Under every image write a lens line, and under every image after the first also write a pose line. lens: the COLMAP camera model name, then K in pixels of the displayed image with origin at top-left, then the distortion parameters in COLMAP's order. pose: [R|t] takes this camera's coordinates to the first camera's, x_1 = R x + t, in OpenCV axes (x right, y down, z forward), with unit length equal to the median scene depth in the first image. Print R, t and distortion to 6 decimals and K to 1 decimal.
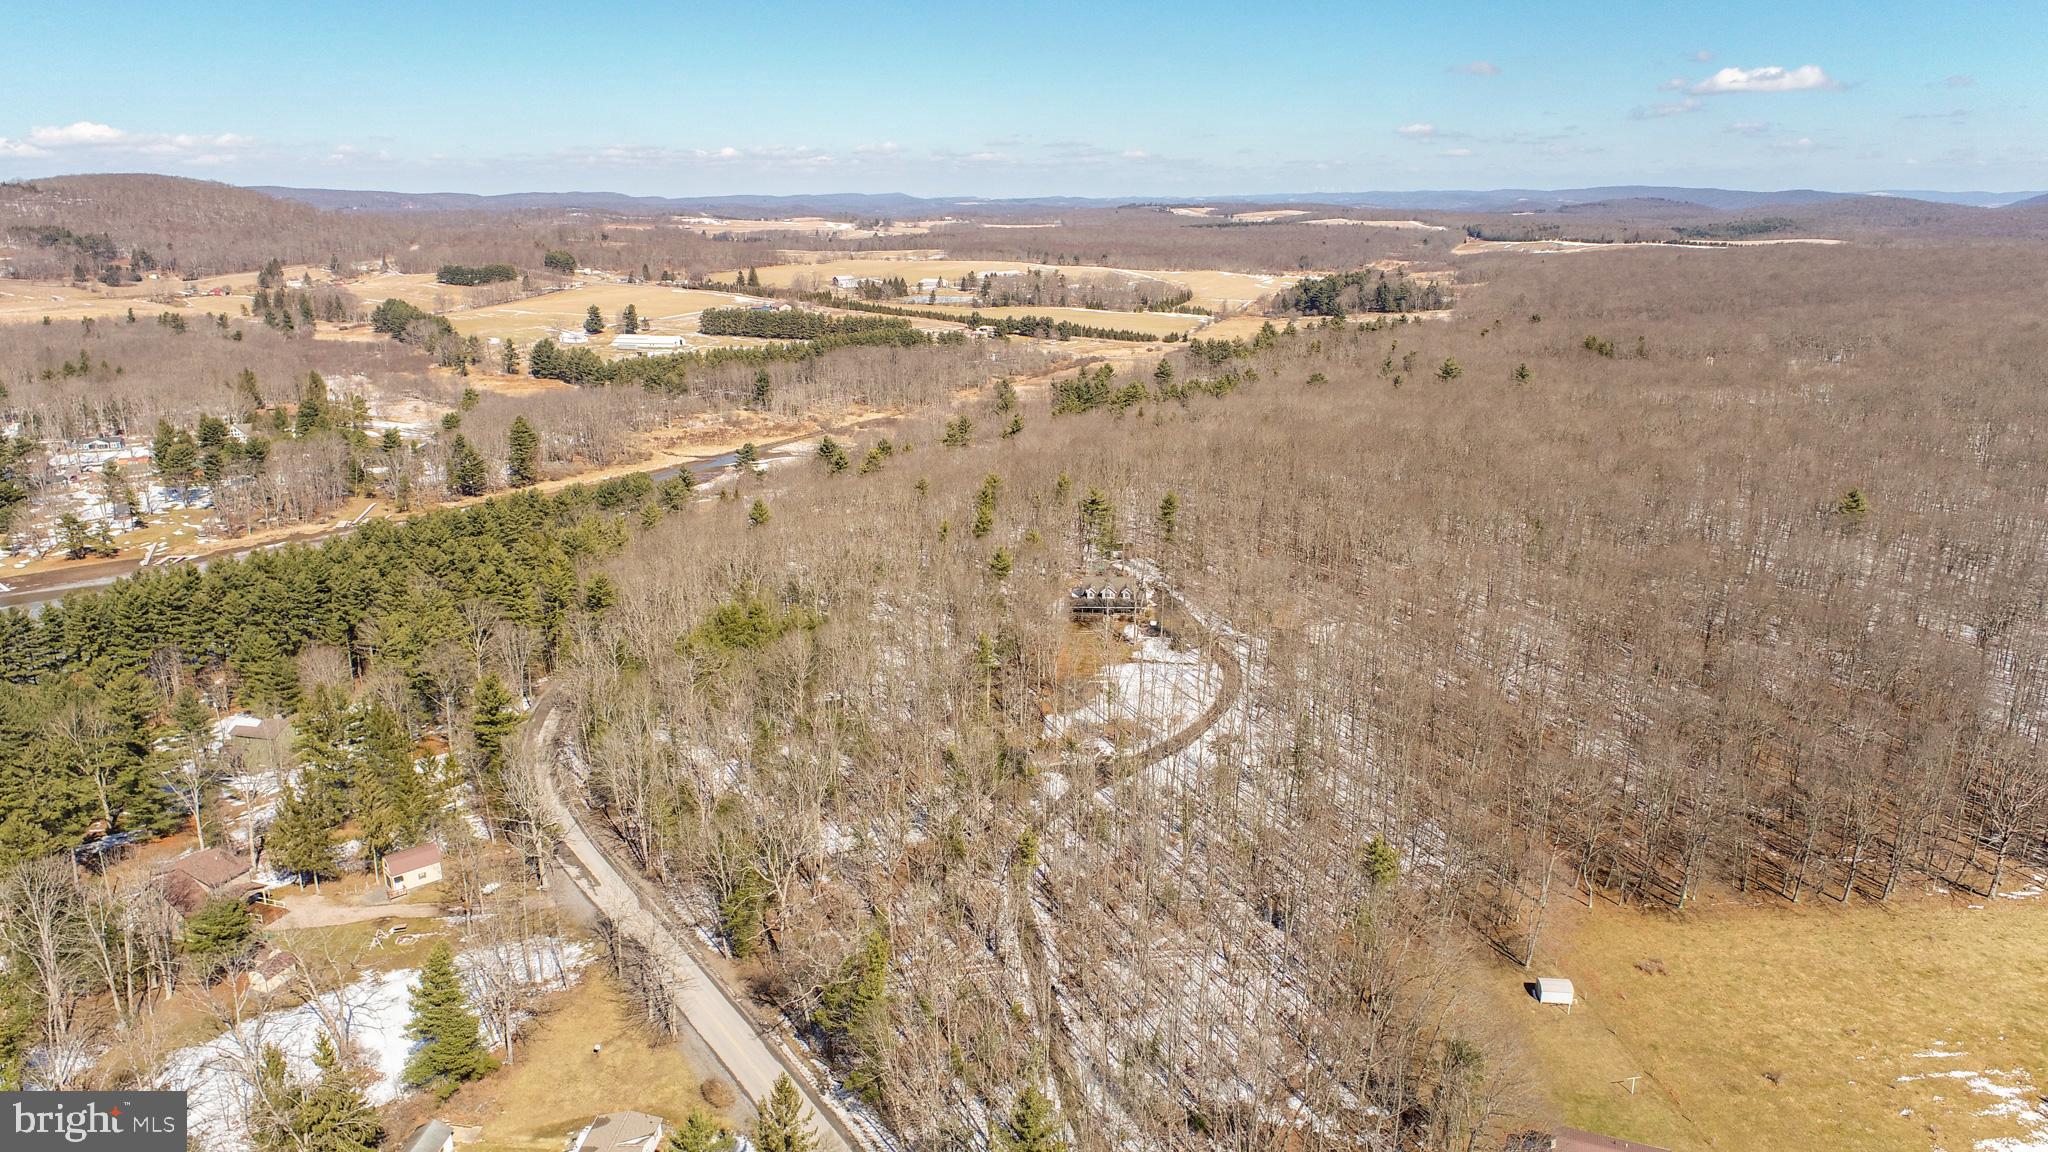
lens RADIAL K [[1377.5, 0, 1024.0], [0, 1377.5, 576.0], [0, 0, 1]] dist [-0.017755, 0.008452]
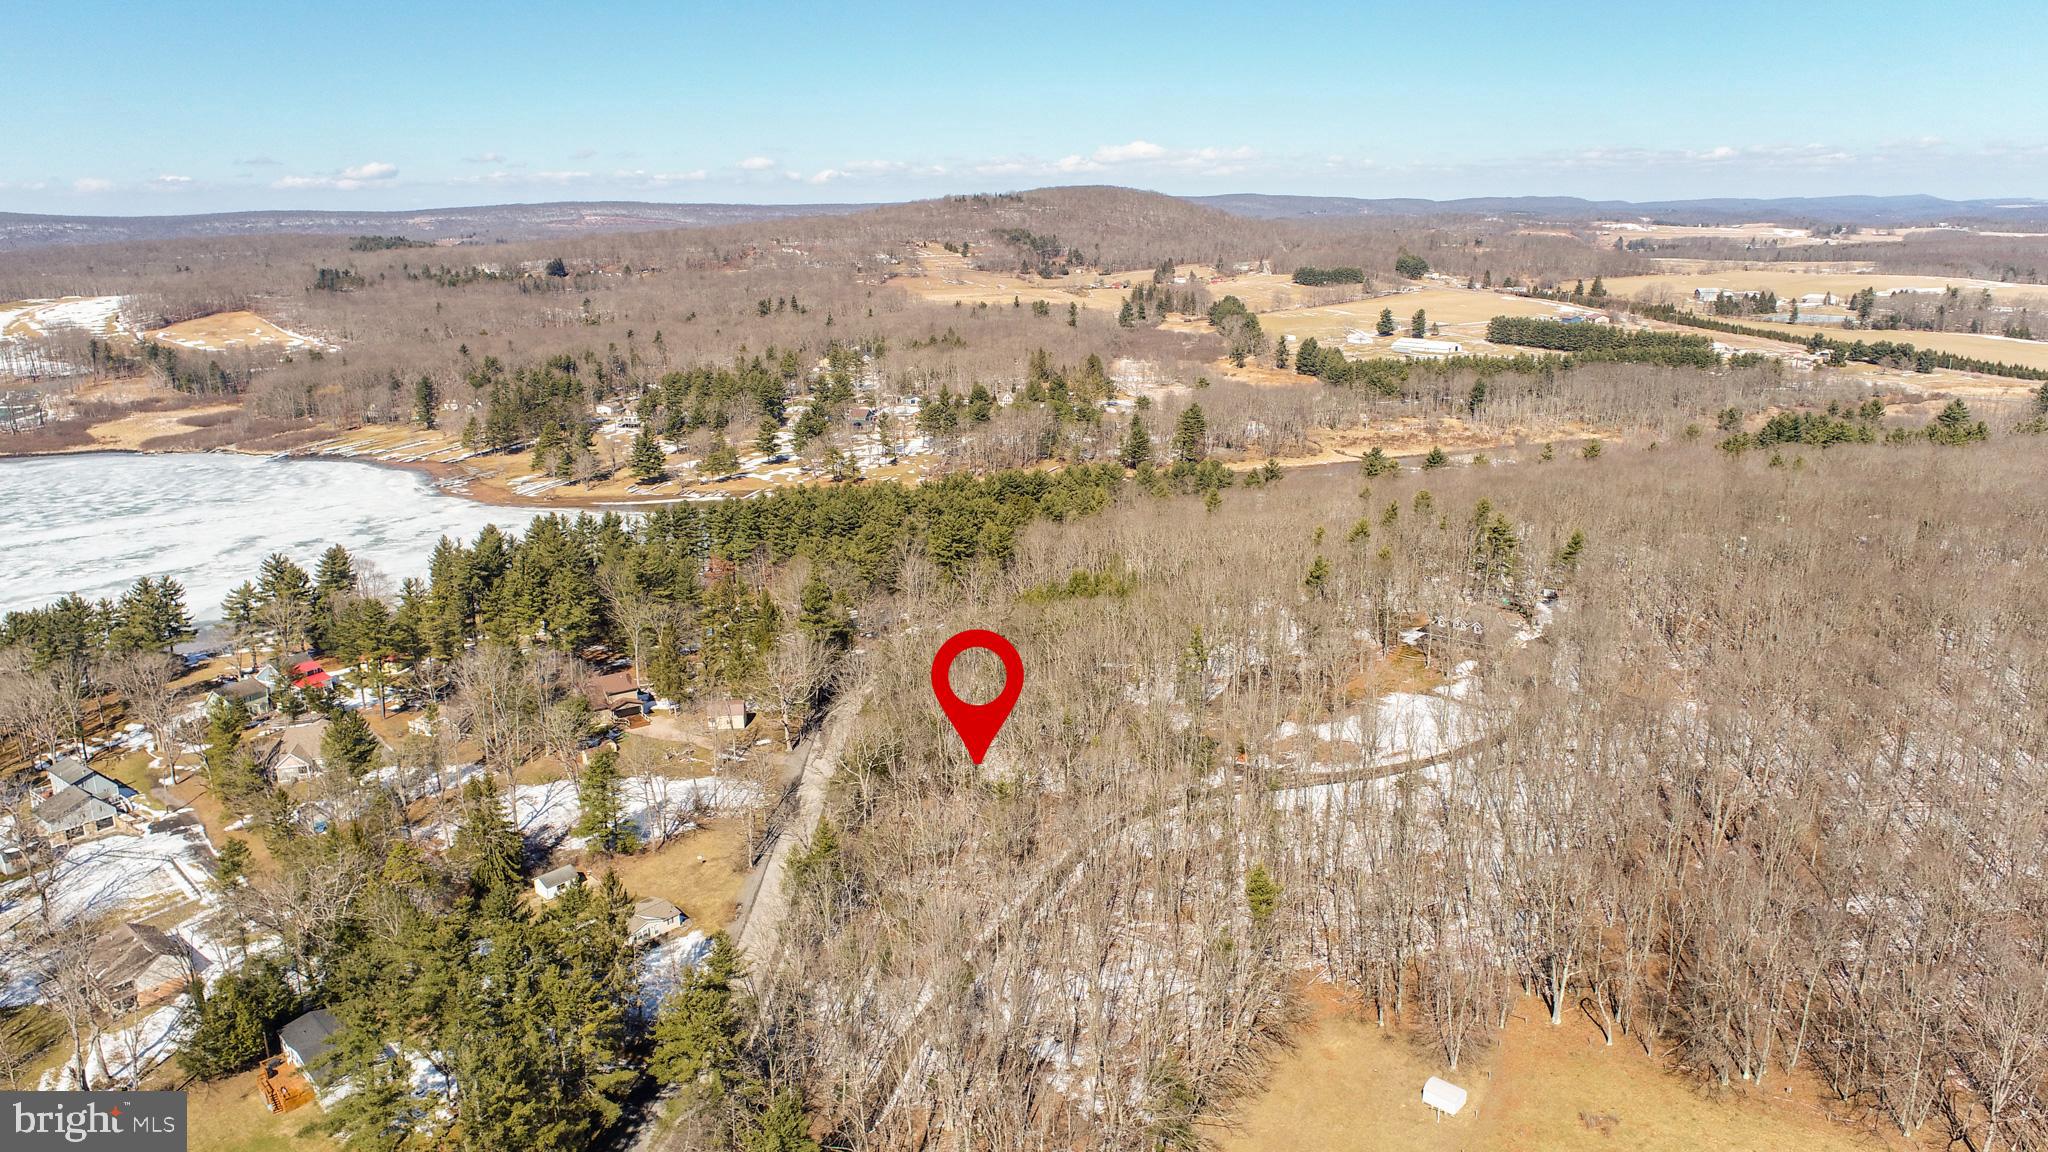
lens RADIAL K [[1377.5, 0, 1024.0], [0, 1377.5, 576.0], [0, 0, 1]] dist [-0.017755, 0.008452]
pose [[0.790875, 0.150489, -0.593187, 0.083881], [-0.152345, 0.987193, 0.047331, -0.004198], [0.592713, 0.052936, 0.803672, 0.013053]]
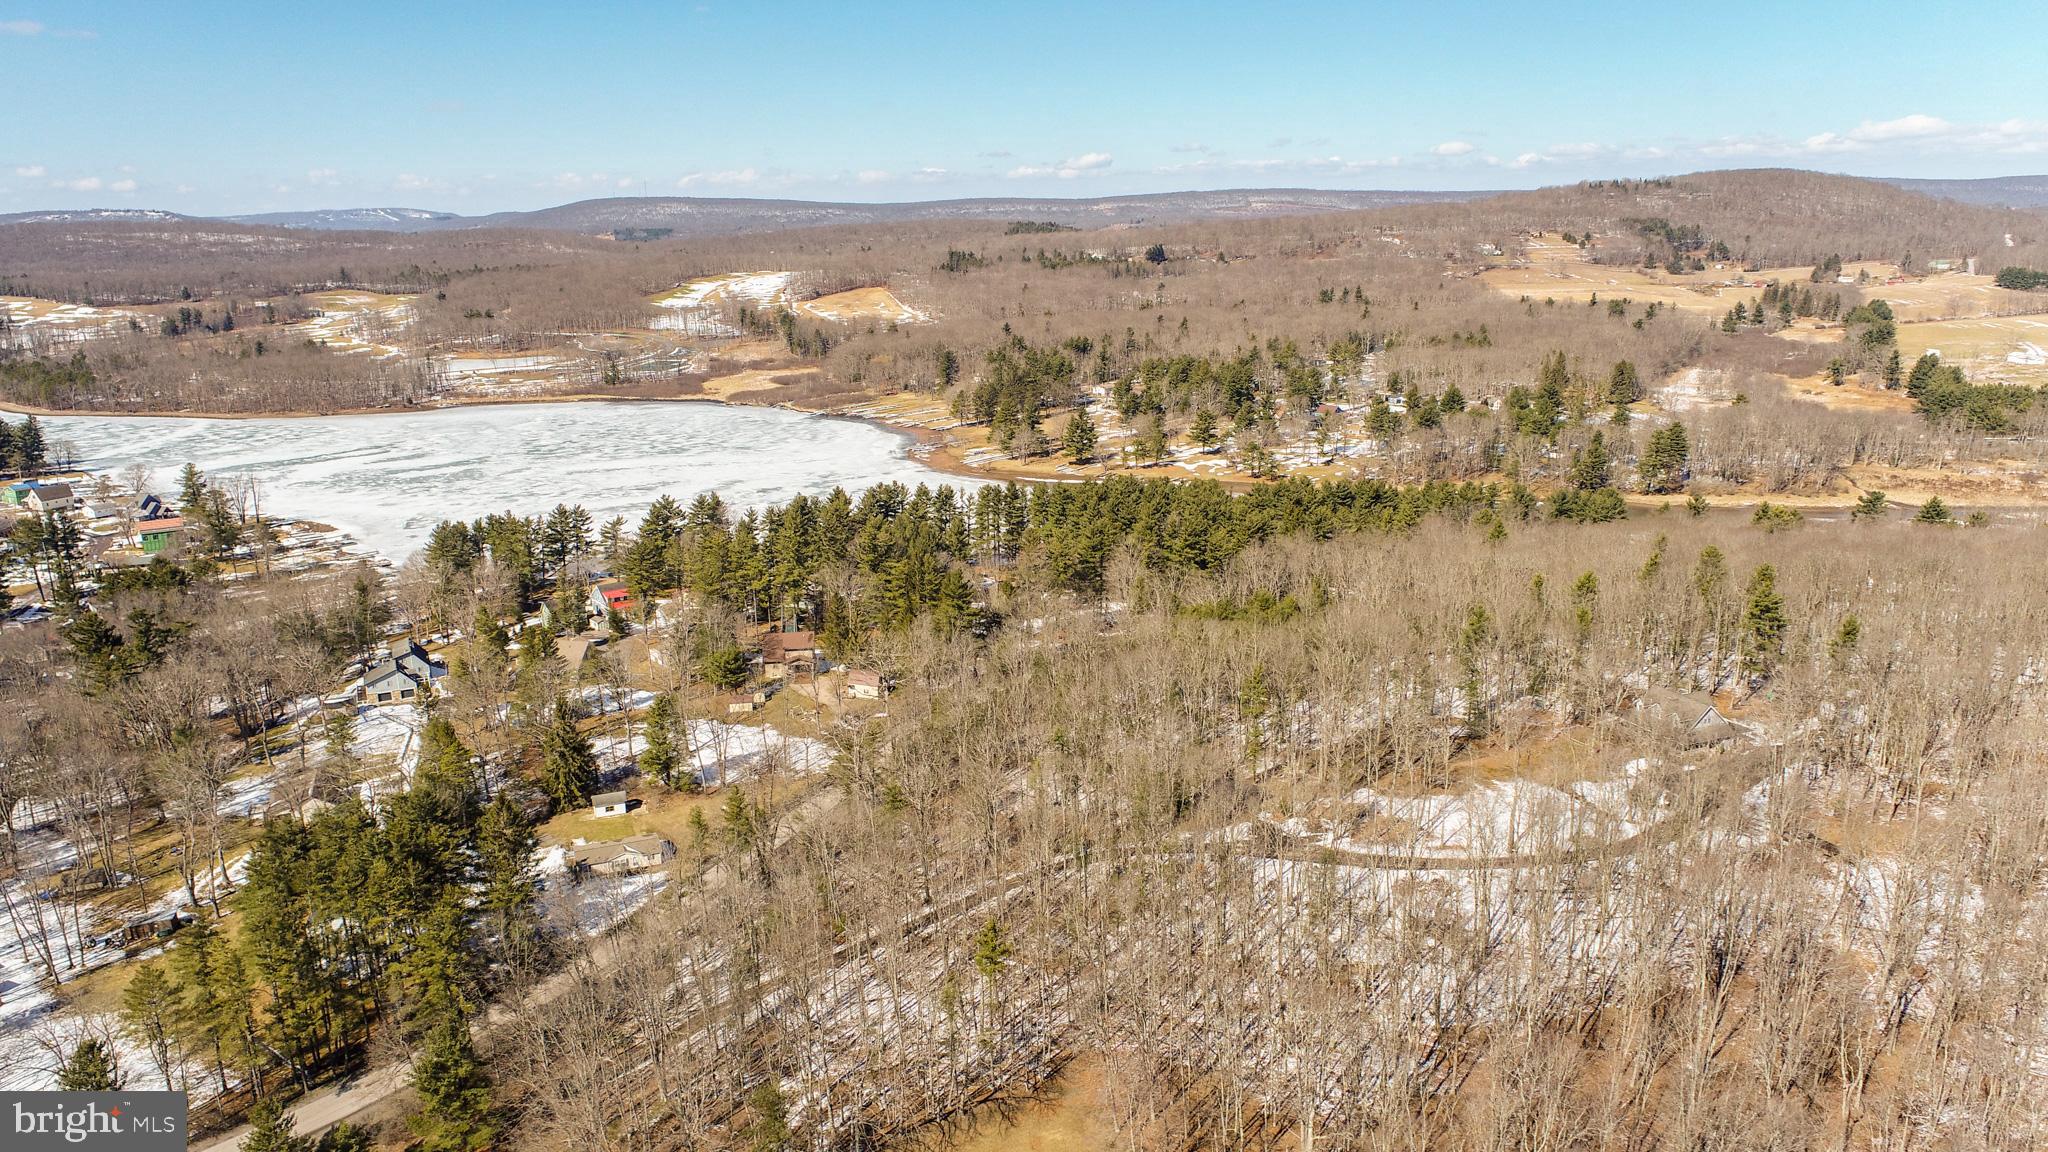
lens RADIAL K [[1377.5, 0, 1024.0], [0, 1377.5, 576.0], [0, 0, 1]] dist [-0.017755, 0.008452]
pose [[0.422629, 0.231075, -0.876350, 0.124171], [-0.225811, 0.963304, 0.145103, -0.019917], [0.877721, 0.136565, 0.459299, 0.070065]]
